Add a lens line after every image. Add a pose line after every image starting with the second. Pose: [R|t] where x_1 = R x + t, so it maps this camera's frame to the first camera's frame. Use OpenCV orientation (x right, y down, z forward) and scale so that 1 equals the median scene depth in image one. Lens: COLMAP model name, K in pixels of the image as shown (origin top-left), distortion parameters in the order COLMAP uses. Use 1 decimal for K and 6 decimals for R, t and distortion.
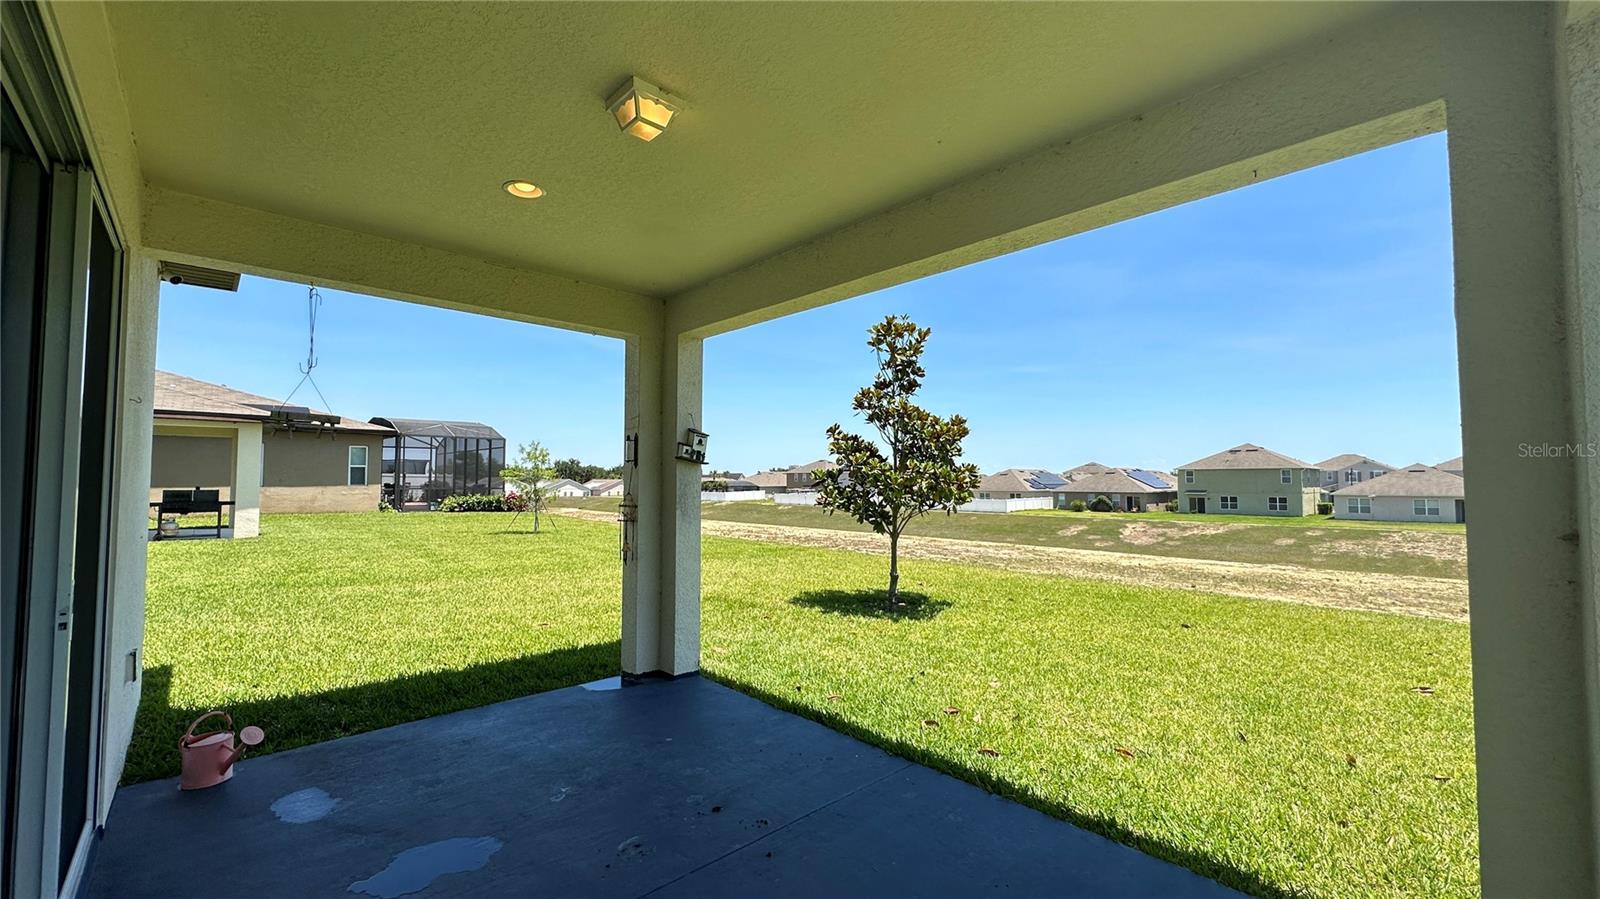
lens RADIAL K [[639.8, 0, 797.0], [0, 639.8, 454.3], [0, 0, 1]] dist [-0.001984, 0.000134]
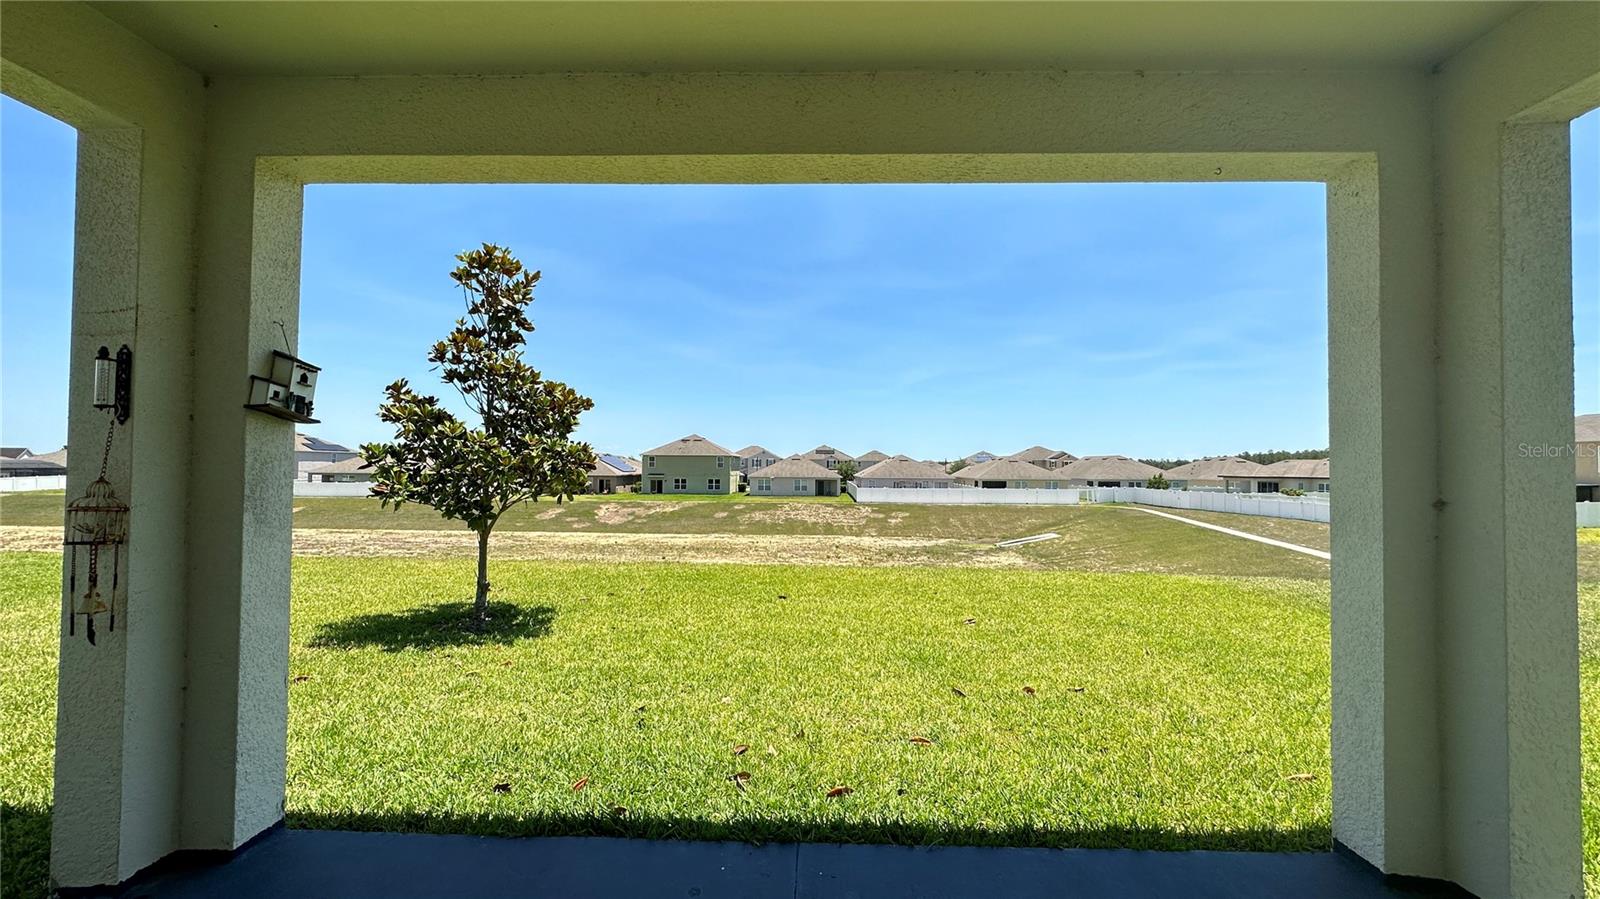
lens RADIAL K [[639.8, 0, 801.4], [0, 639.8, 452.5], [0, 0, 1]] dist [-0.001984, 0.000134]
pose [[0.697405, 0.021503, 0.716354, -0.134853], [-0.037966, 0.999255, 0.006966, 0.011796], [-0.715671, -0.032056, 0.697702, 0.196246]]
